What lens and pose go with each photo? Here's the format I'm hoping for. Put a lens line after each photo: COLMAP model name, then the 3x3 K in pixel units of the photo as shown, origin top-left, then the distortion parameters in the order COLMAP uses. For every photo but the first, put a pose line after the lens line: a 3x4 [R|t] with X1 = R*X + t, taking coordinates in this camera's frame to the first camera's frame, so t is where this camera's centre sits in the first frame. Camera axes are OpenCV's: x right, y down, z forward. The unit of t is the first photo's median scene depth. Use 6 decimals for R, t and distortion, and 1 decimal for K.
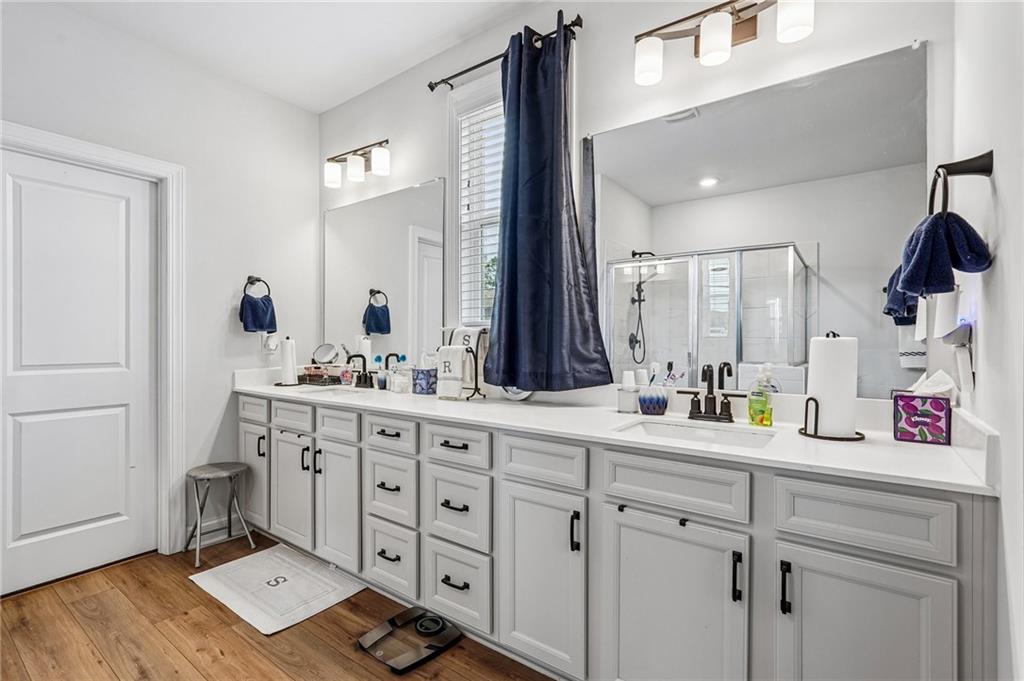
lens RADIAL K [[476.2, 0, 511.0], [0, 476.2, 342.0], [0, 0, 1]] dist [-0.013513, 0.009799]
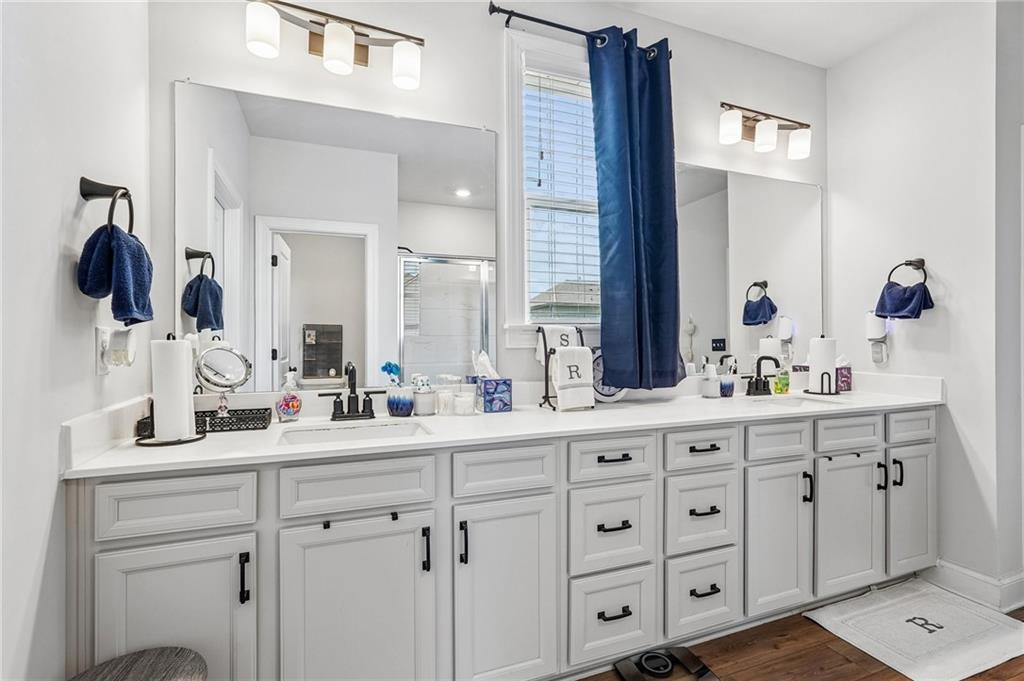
lens RADIAL K [[452.5, 0, 512.0], [0, 452.5, 347.9], [0, 0, 1]] dist [-0.012071, 0.008204]
pose [[0.545951, -0.013029, 0.837716, -0.822031], [0.006174, 0.999914, 0.011529, -0.000379], [-0.837794, -0.001122, 0.545985, 0.621516]]
